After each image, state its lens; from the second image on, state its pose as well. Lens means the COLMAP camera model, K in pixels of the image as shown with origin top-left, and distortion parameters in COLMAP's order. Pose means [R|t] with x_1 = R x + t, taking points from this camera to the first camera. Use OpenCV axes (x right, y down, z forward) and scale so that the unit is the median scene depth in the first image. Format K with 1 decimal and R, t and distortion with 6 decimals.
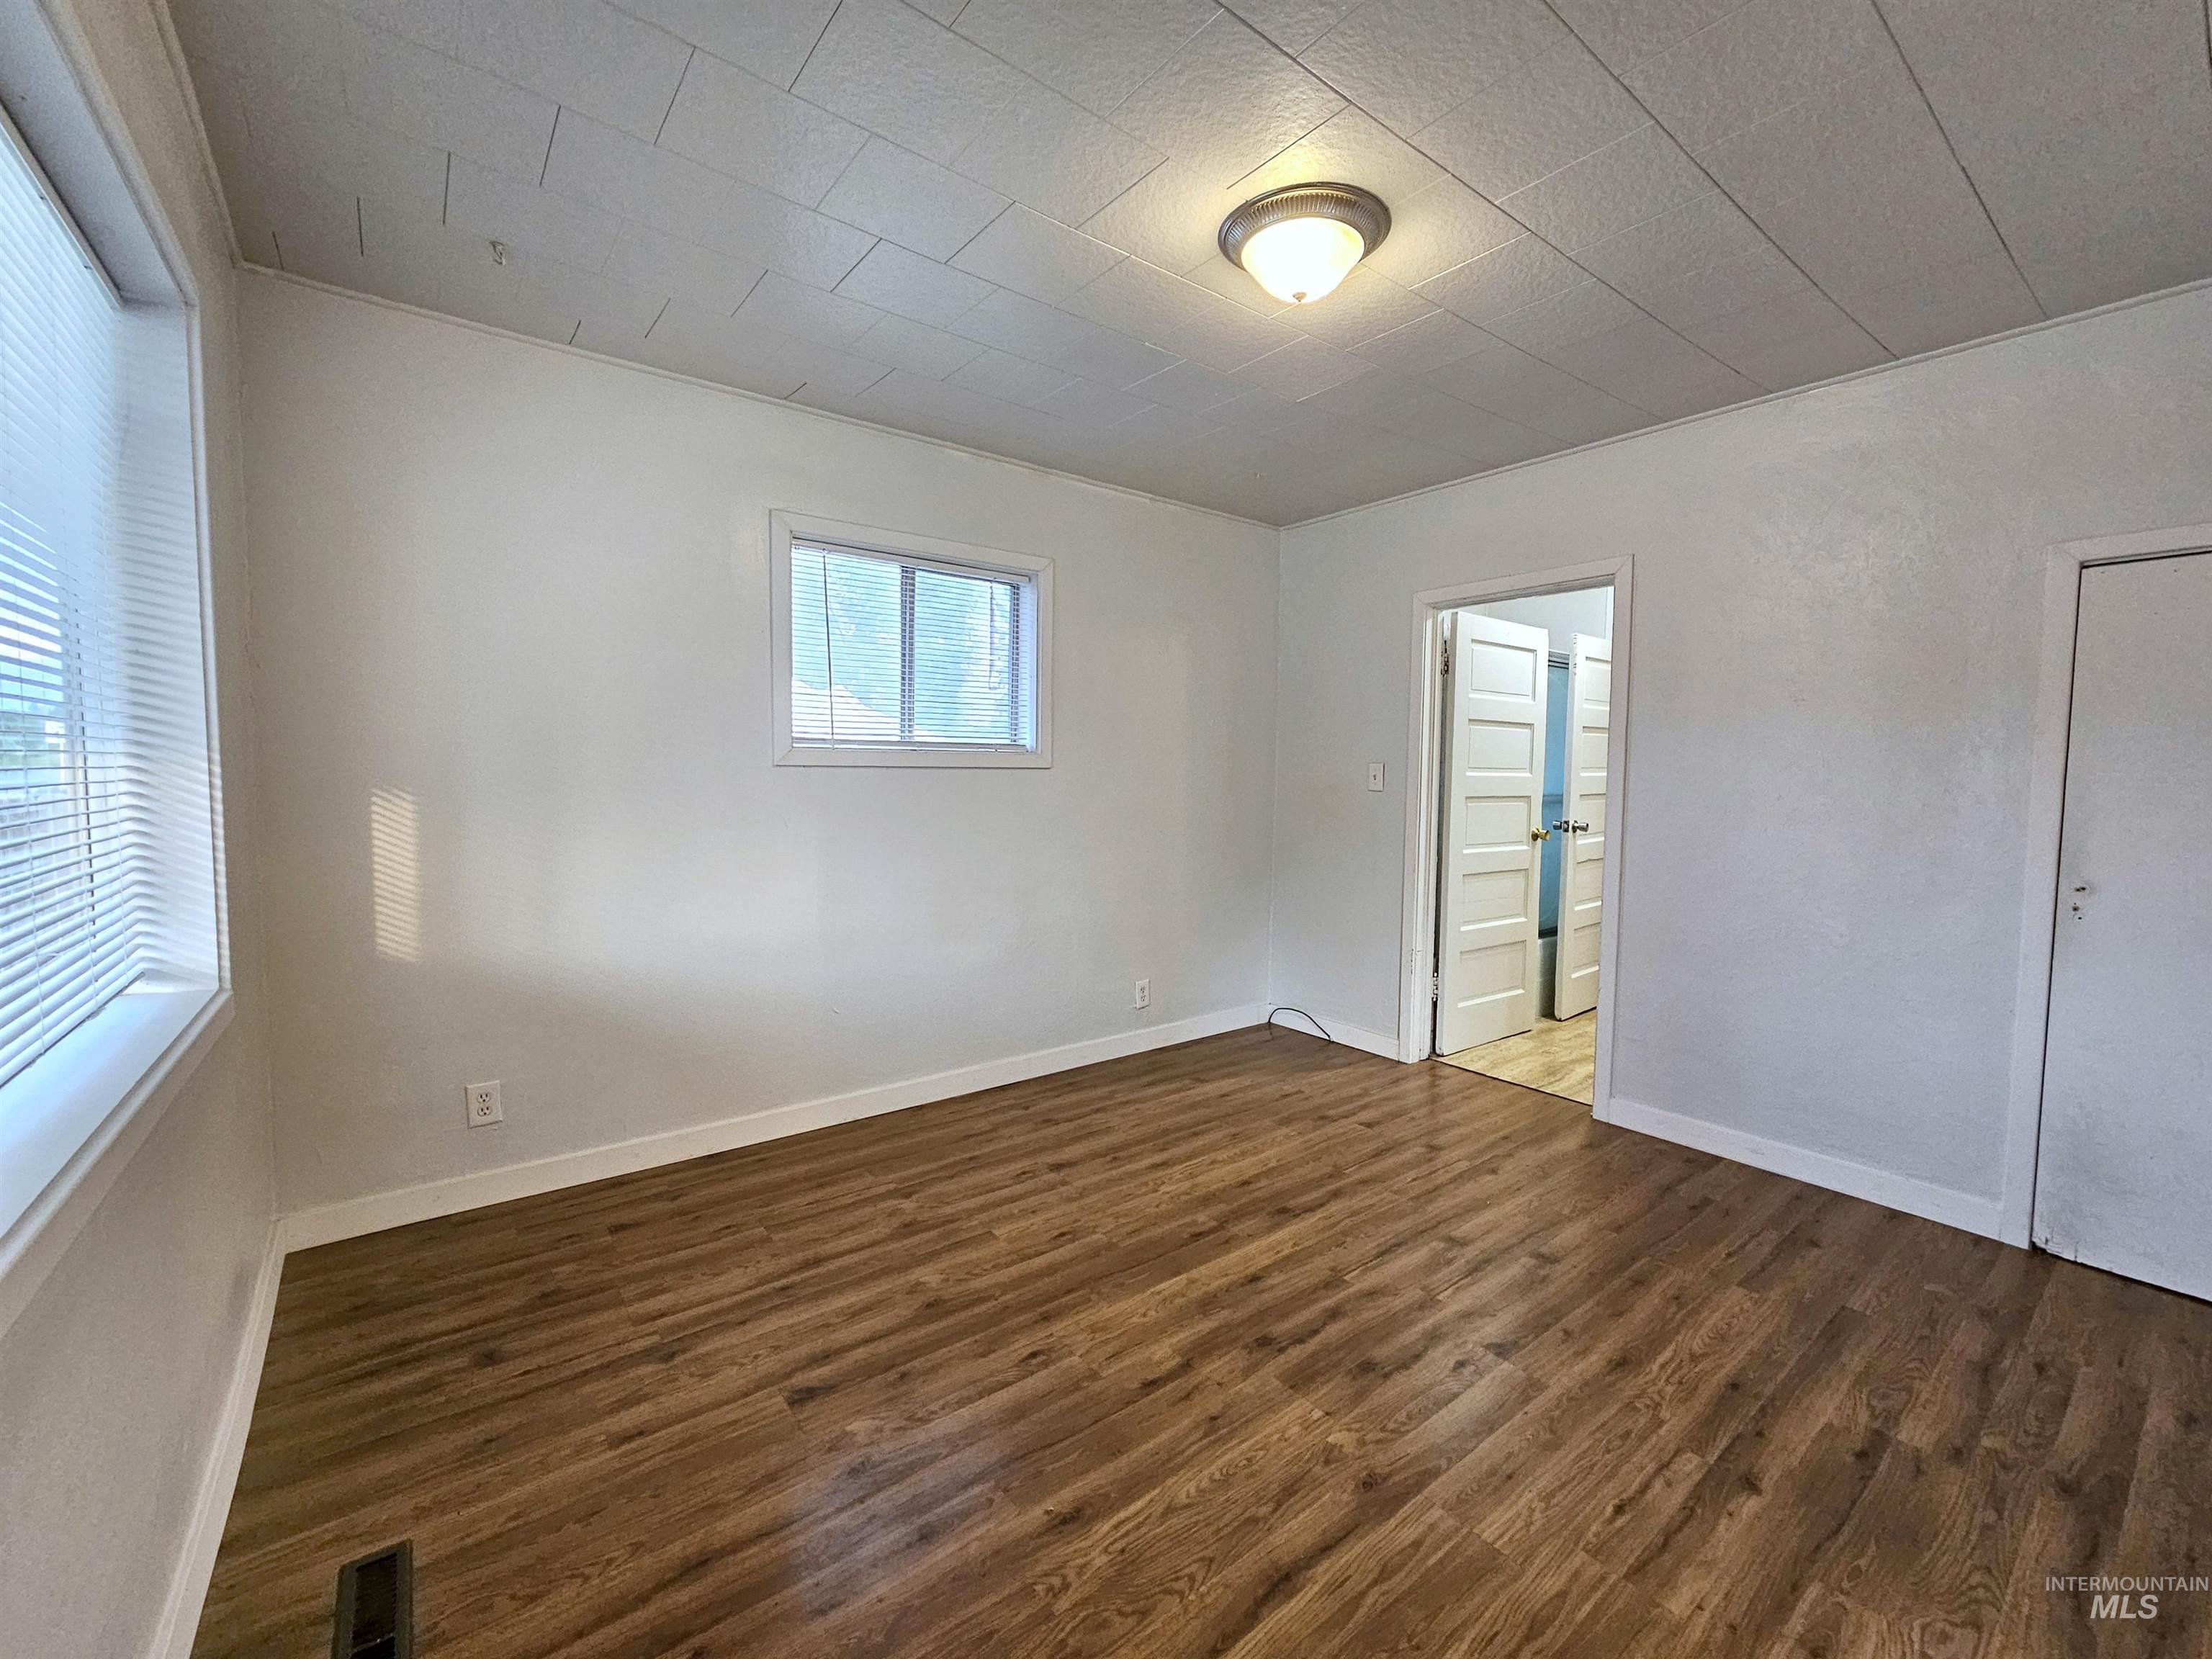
lens RADIAL K [[928.9, 0, 1119.1], [0, 928.9, 826.0], [0, 0, 1]] dist [0.000374, 0.000349]
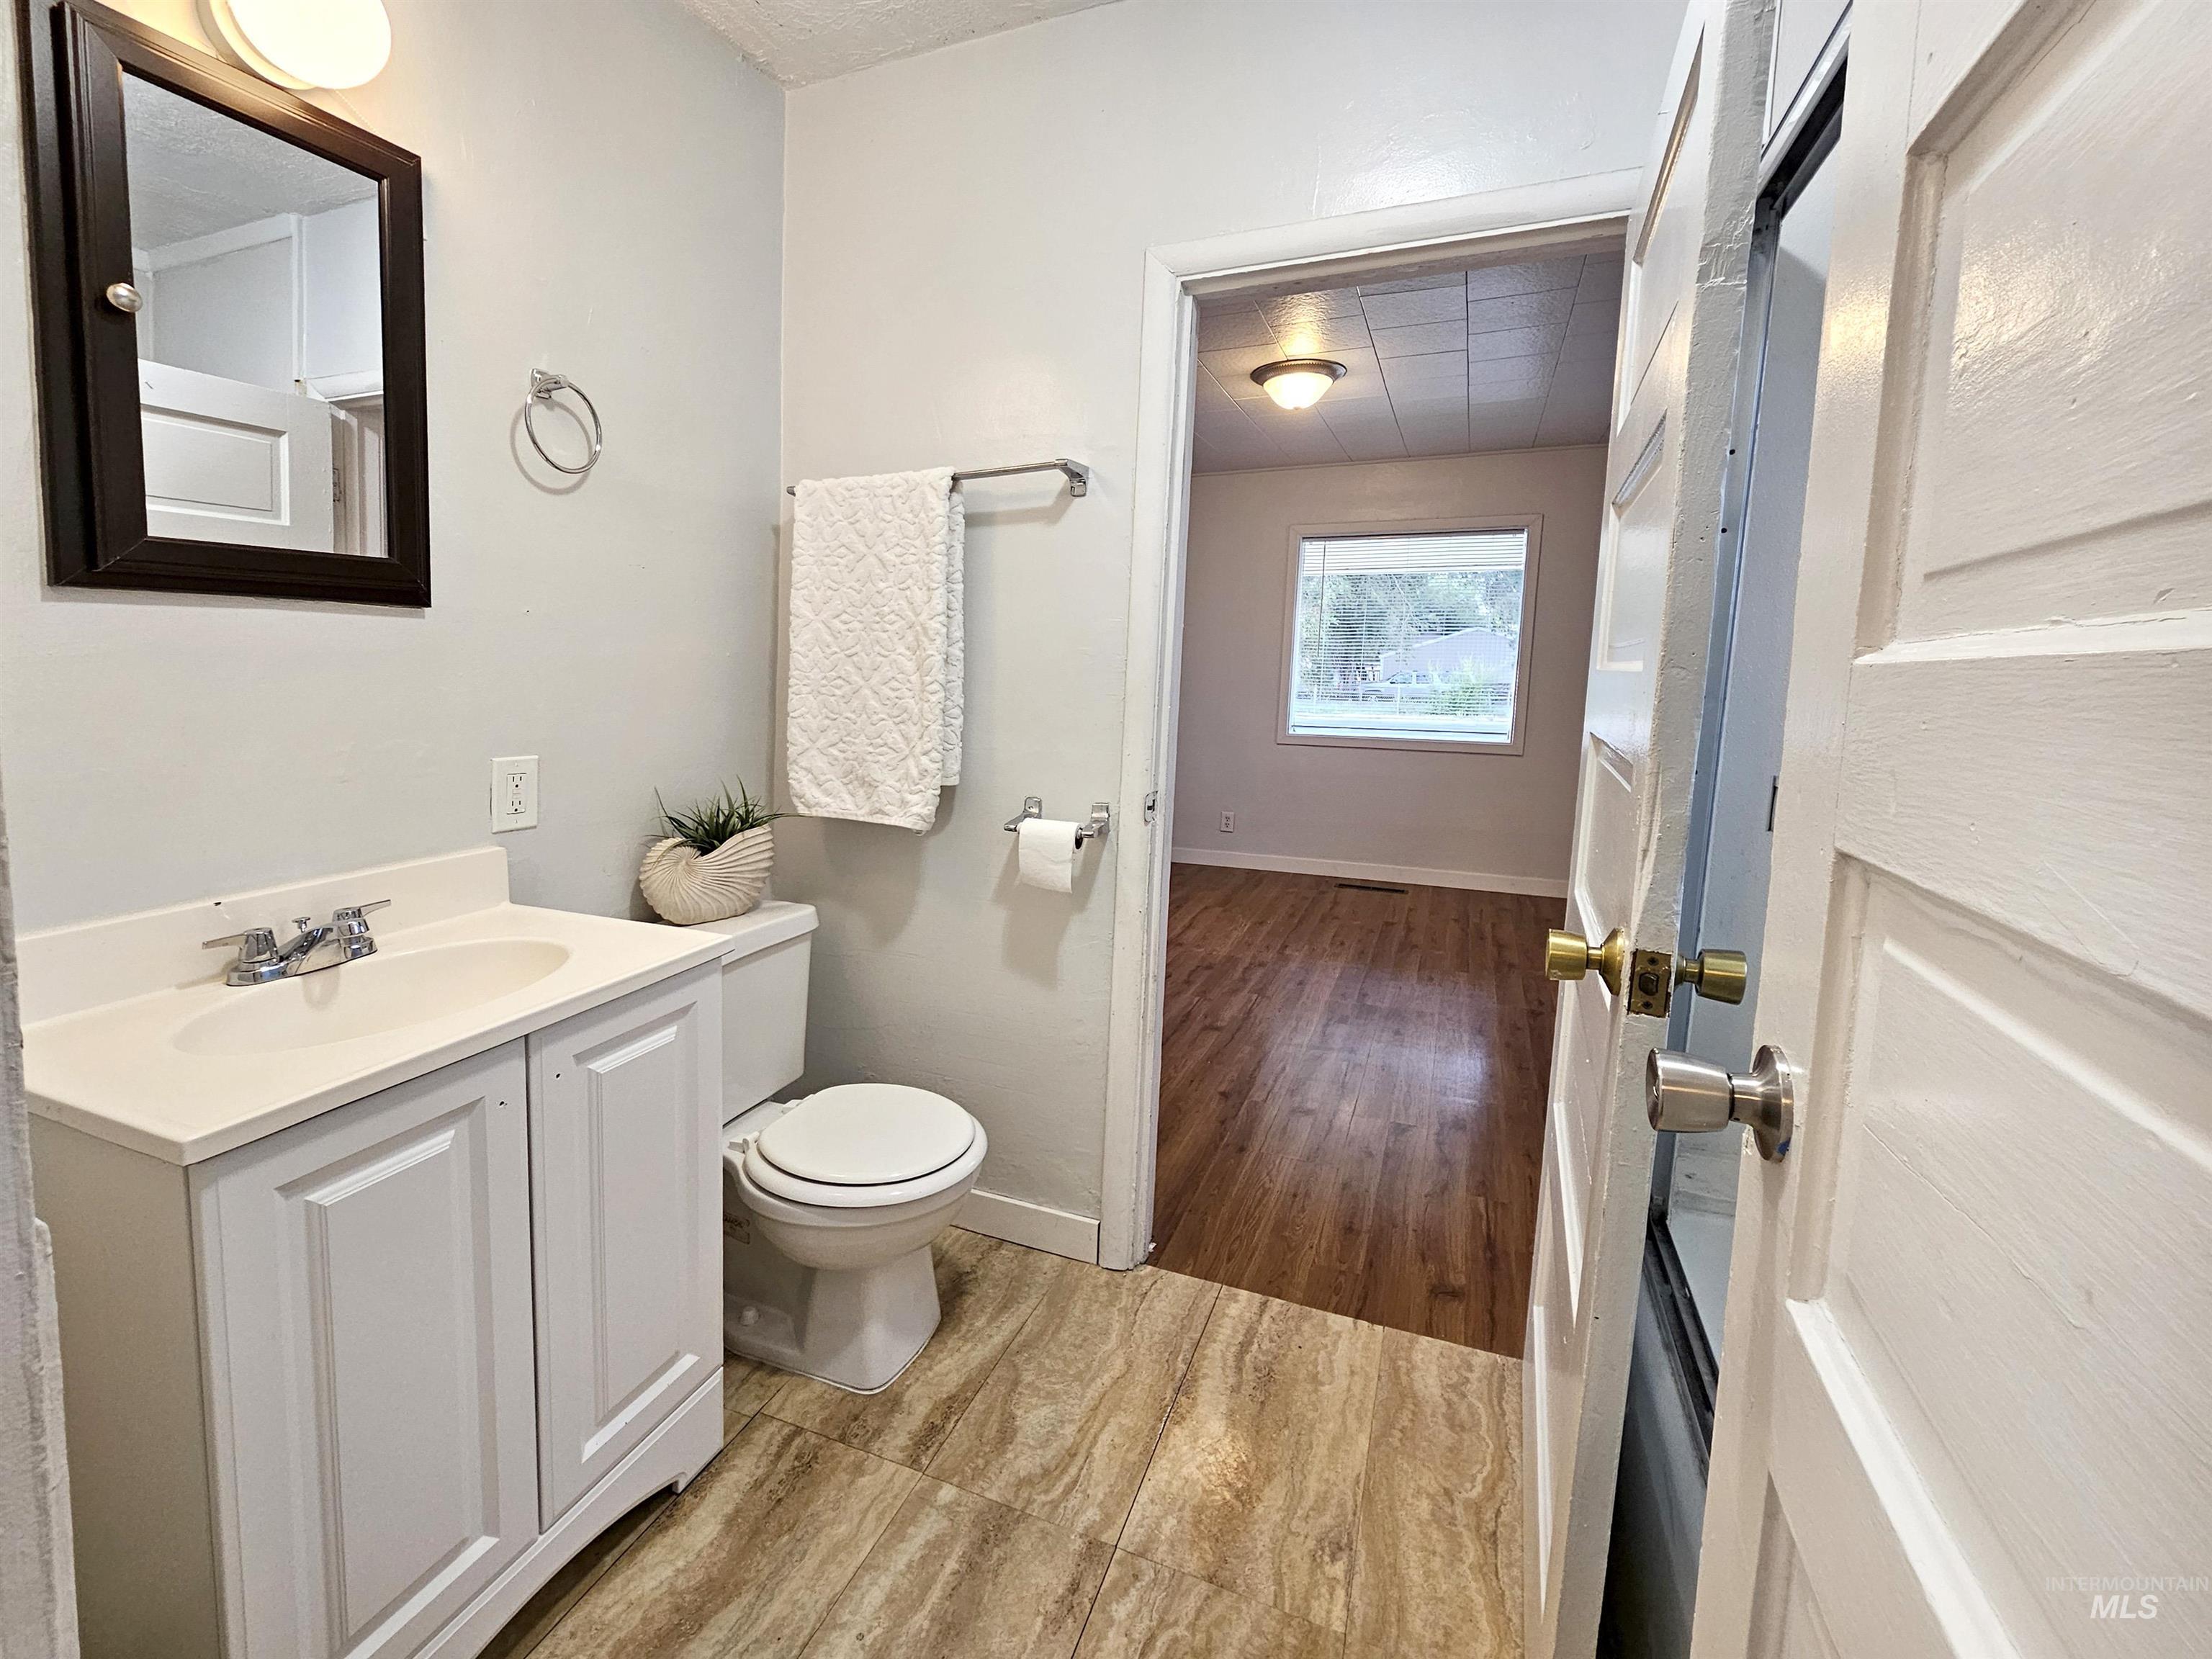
lens RADIAL K [[928.9, 0, 1119.1], [0, 928.9, 826.0], [0, 0, 1]] dist [0.000374, 0.000349]
pose [[-0.856408, 0.068366, -0.511752, 1.101691], [-0.054459, 0.973703, 0.221215, -0.089404], [0.513419, 0.217320, -0.830165, 1.934717]]
